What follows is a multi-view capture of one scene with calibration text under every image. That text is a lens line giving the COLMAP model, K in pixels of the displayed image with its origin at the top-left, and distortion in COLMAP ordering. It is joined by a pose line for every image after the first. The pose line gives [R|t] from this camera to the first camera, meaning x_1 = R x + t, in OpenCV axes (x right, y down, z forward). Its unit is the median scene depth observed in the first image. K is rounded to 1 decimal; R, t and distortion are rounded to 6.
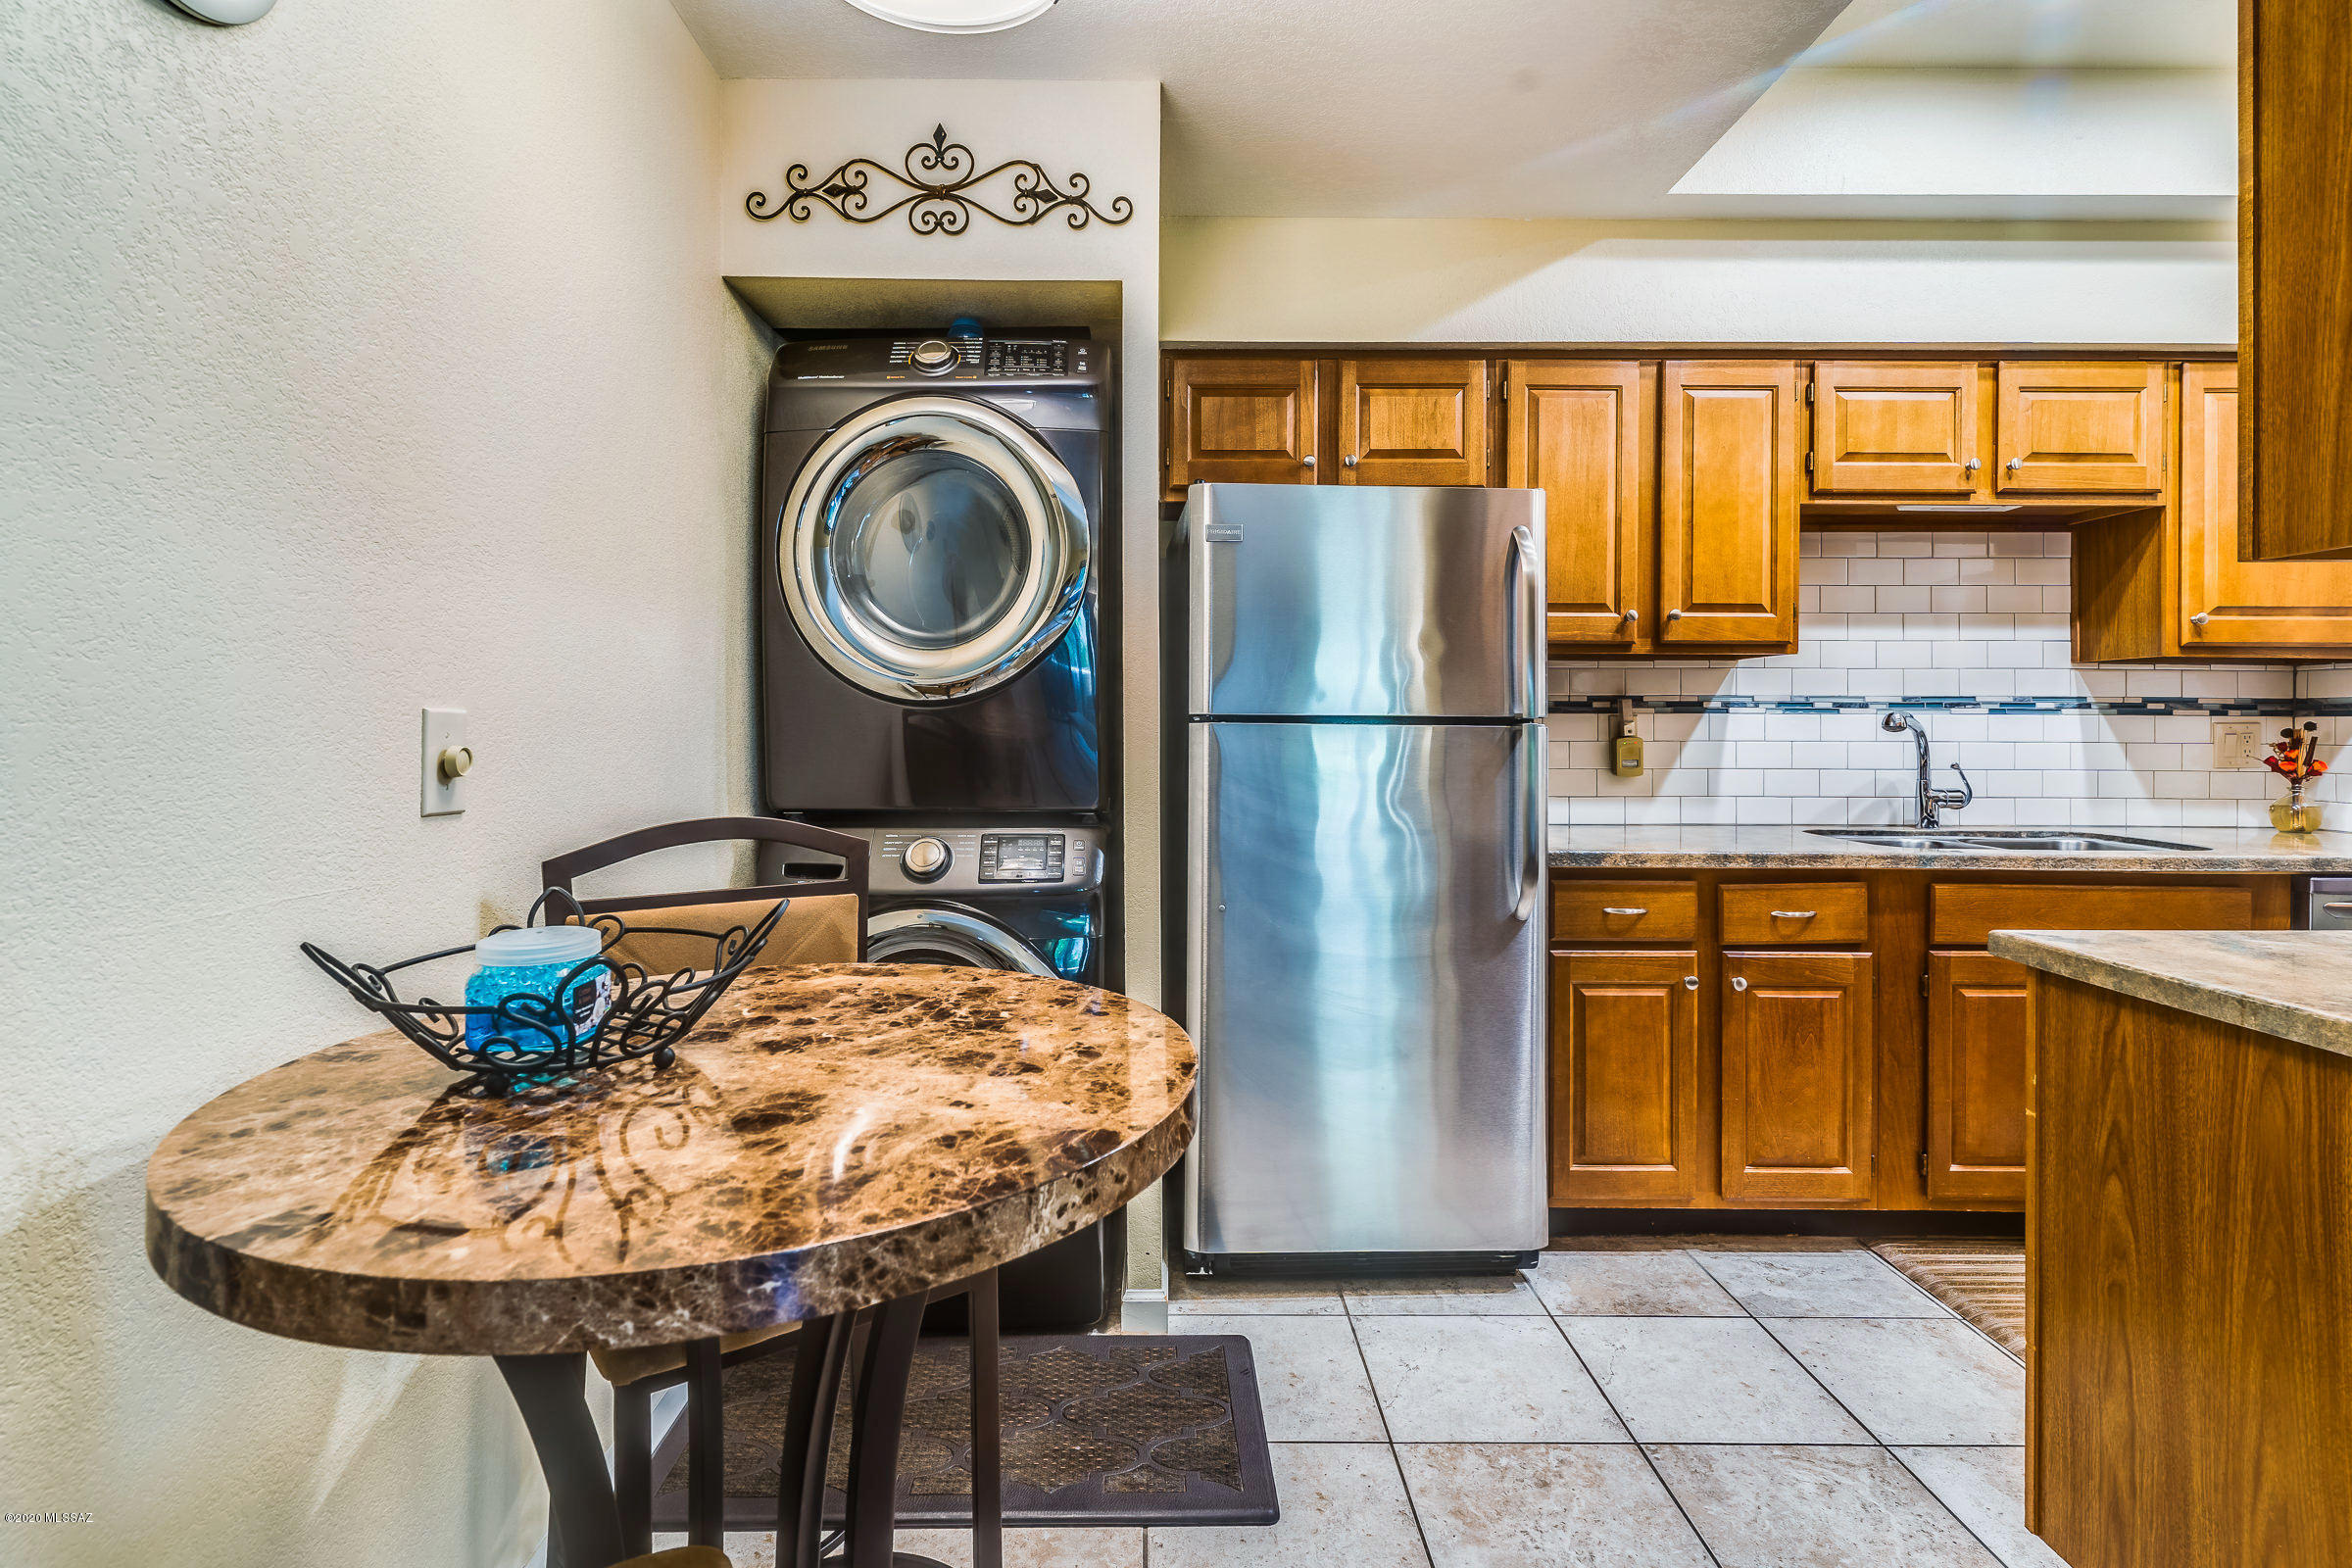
lens RADIAL K [[1150.2, 0, 1145.3], [0, 1150.2, 720.0], [0, 0, 1]] dist [0.002066, -0.001346]
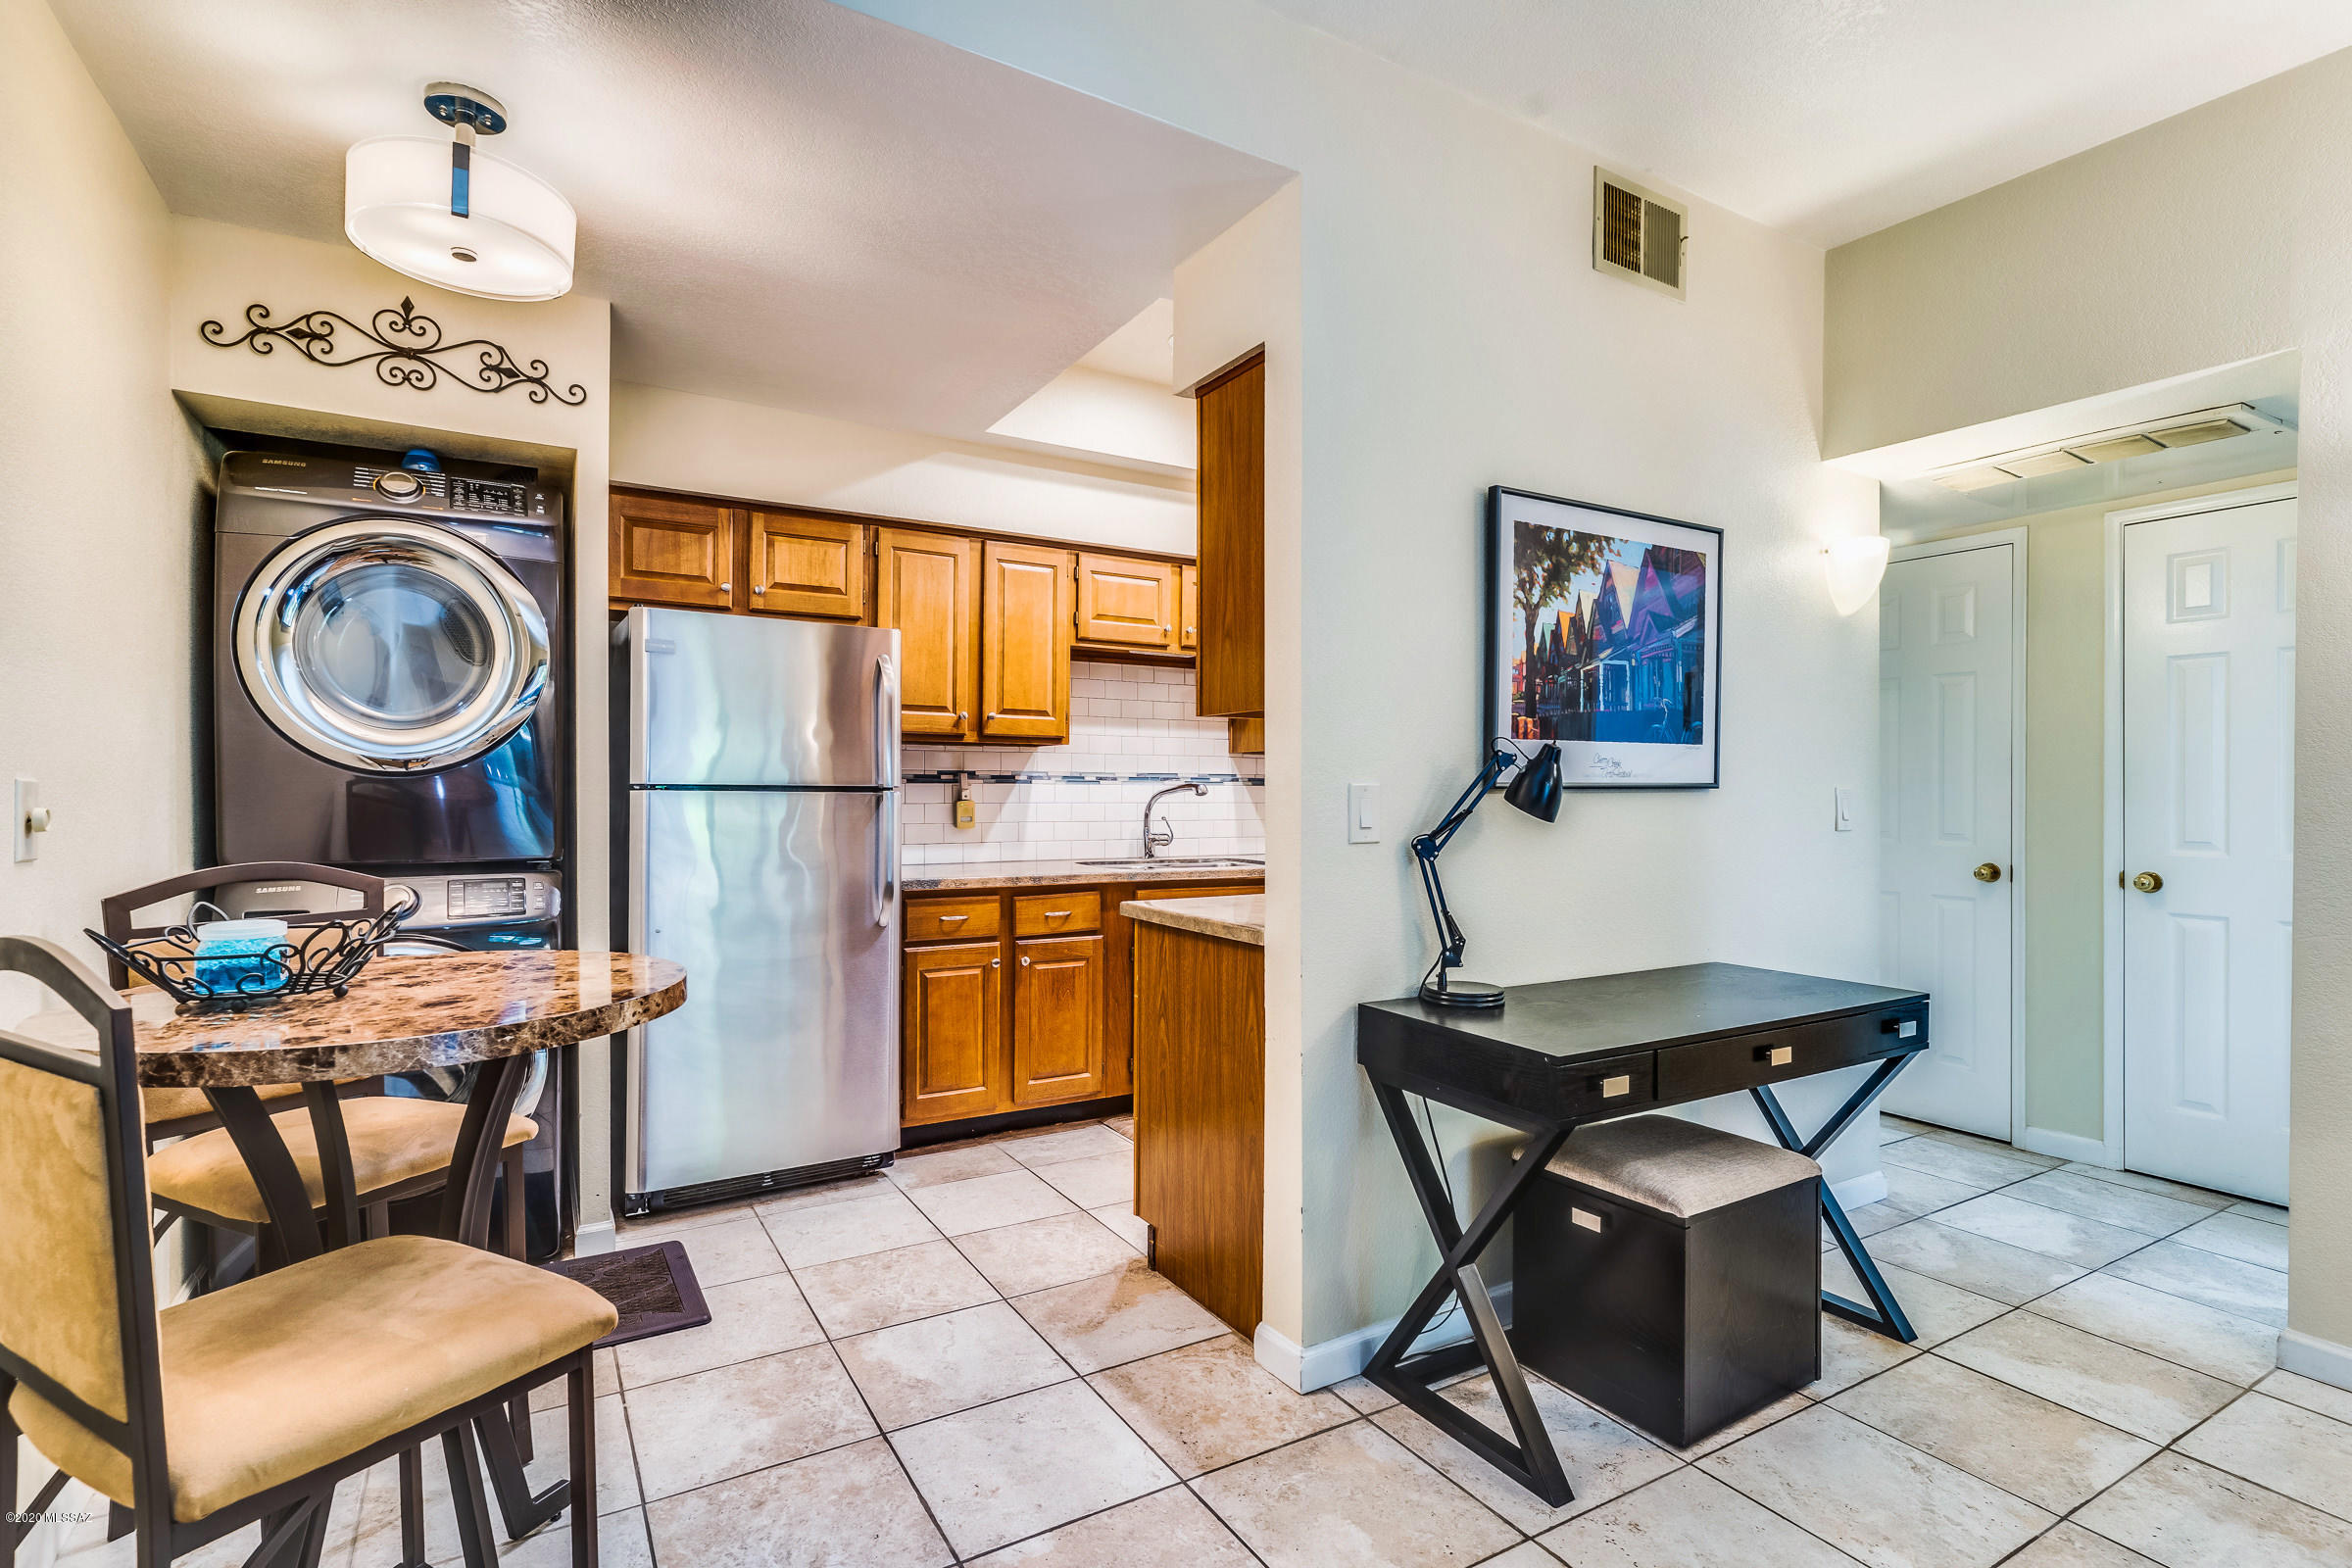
lens RADIAL K [[1126.1, 0, 1170.3], [0, 1126.1, 791.7], [0, 0, 1]] dist [0.001541, 0.000020]
pose [[0.860327, 0.000914, 0.509741, -0.080539], [-0.003464, 0.999986, 0.004054, -0.002754], [-0.509730, -0.005253, 0.860318, -0.382147]]
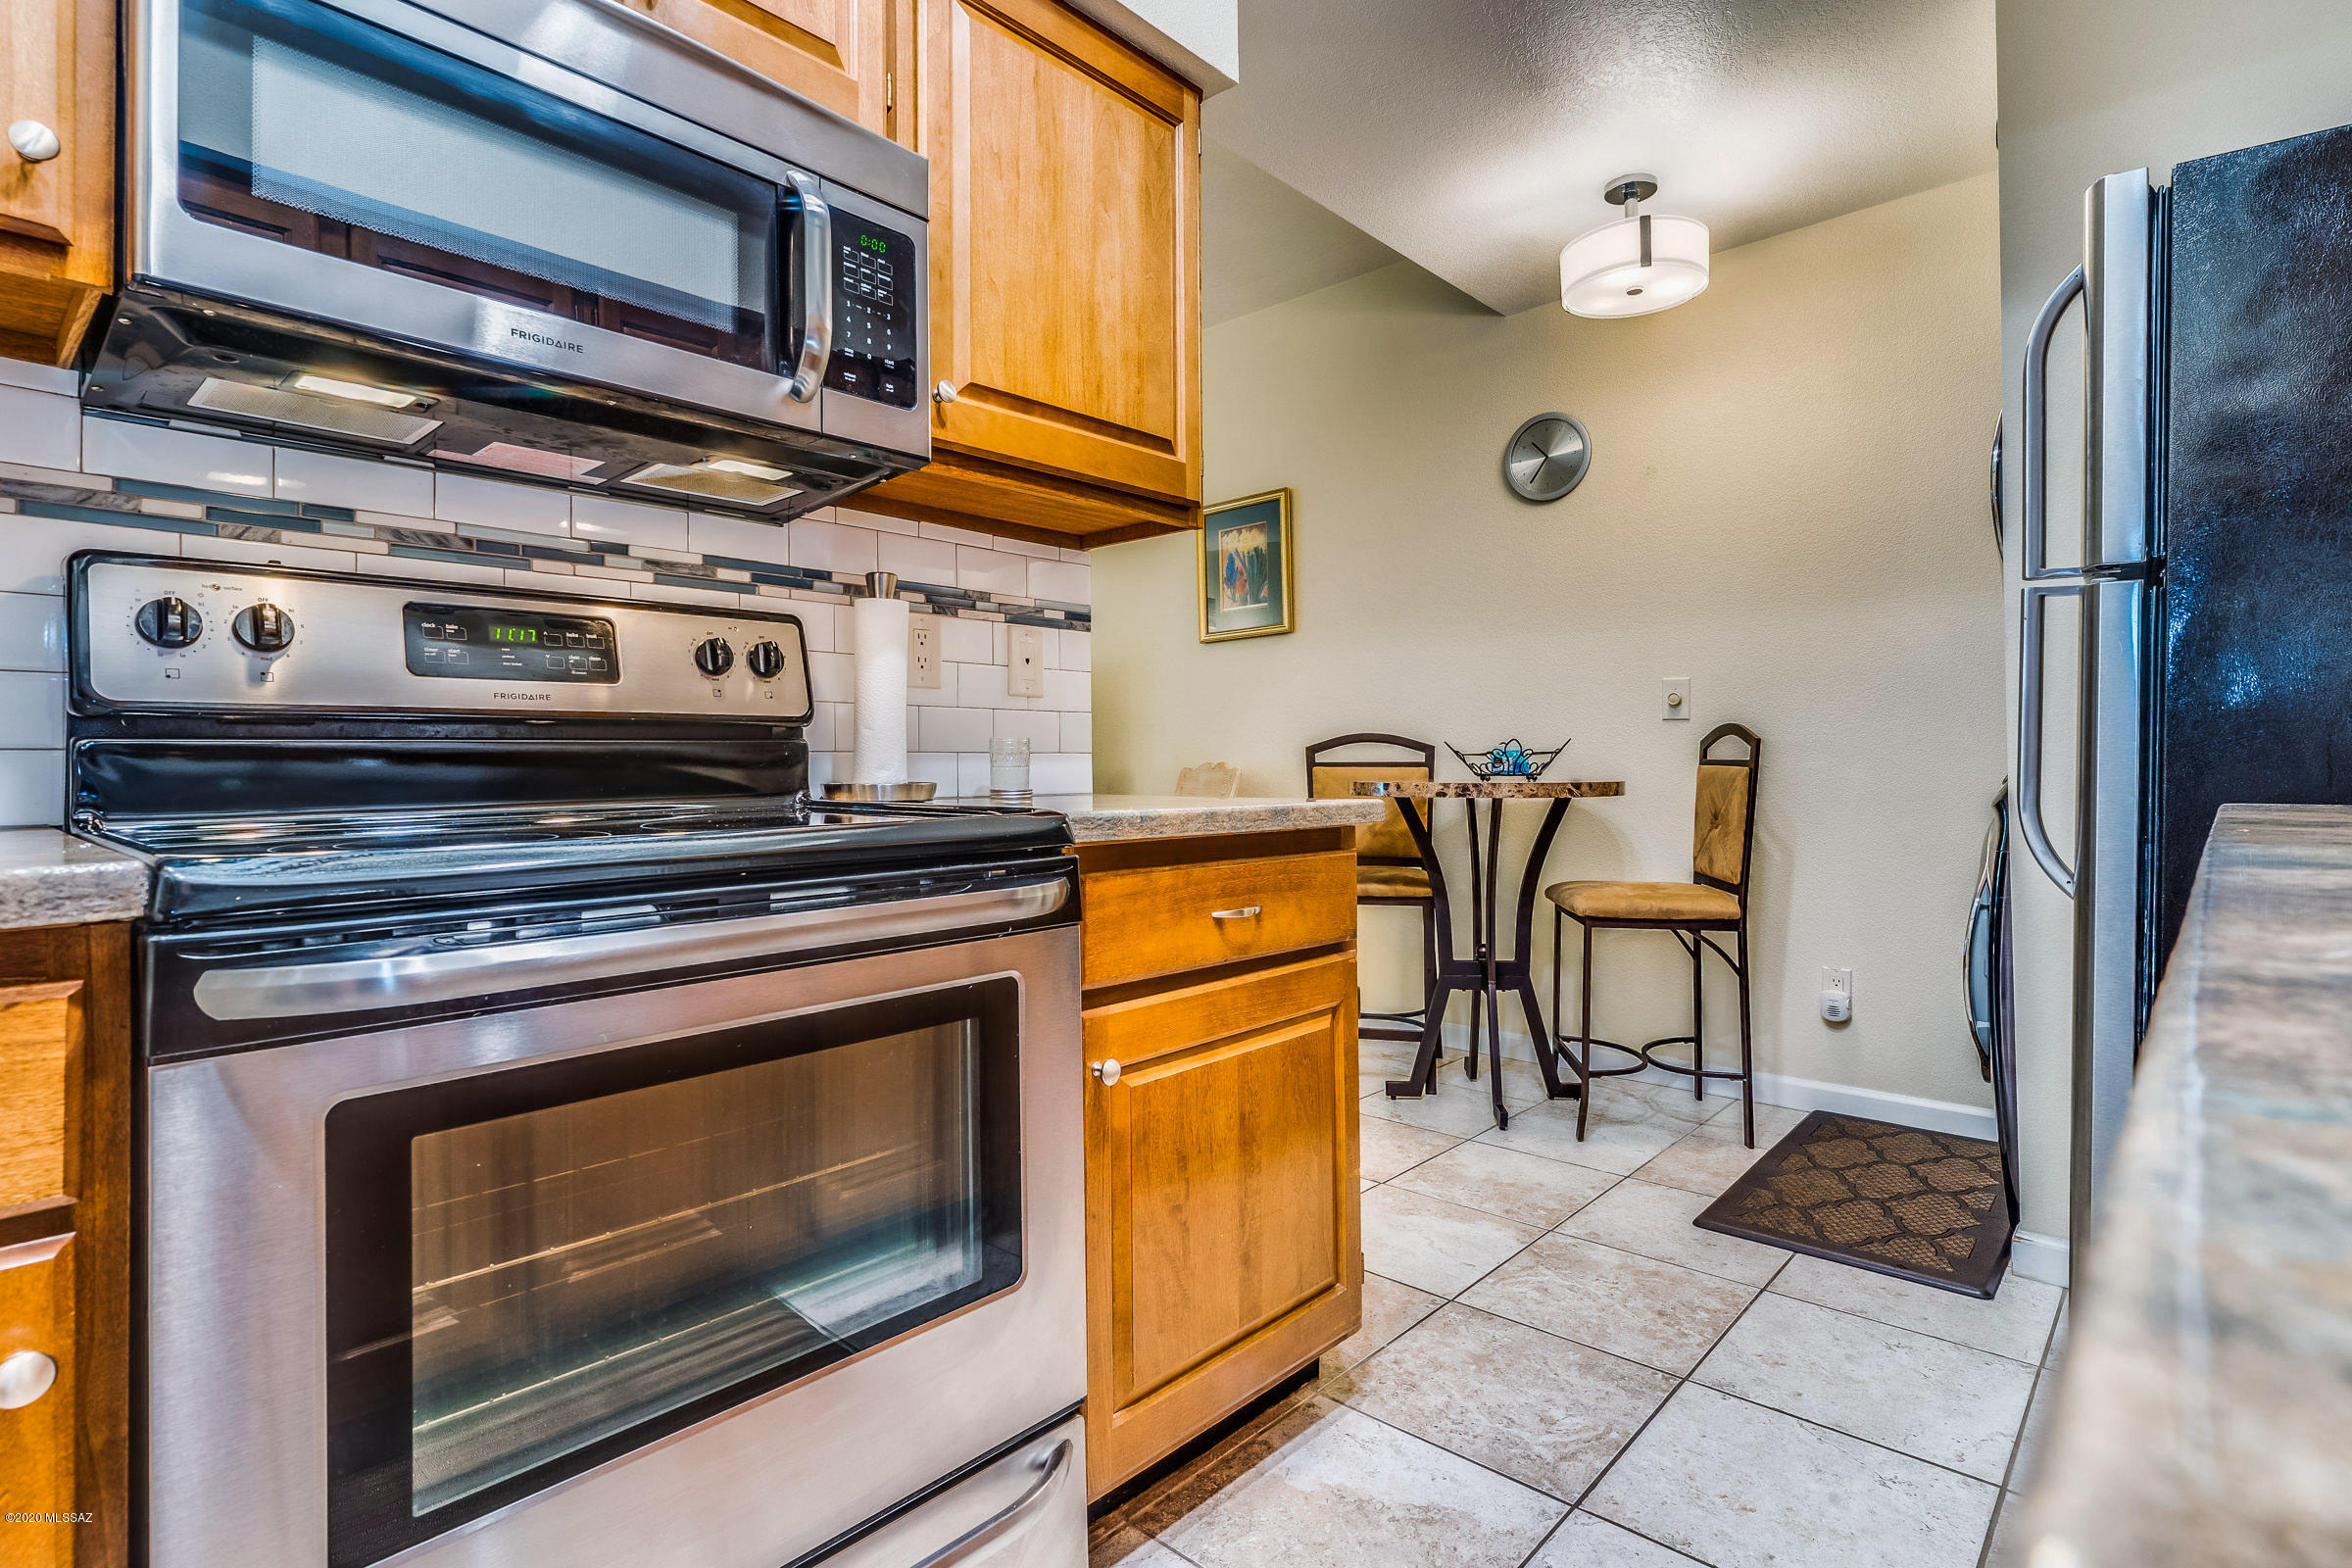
lens RADIAL K [[1146.1, 0, 1170.9], [0, 1146.1, 739.8], [0, 0, 1]] dist [0.010518, 0.000212]
pose [[-0.689584, -0.013607, -0.724078, 1.037074], [0.002092, 0.999782, -0.020780, 0.091388], [0.724203, -0.015844, -0.689405, 0.996967]]
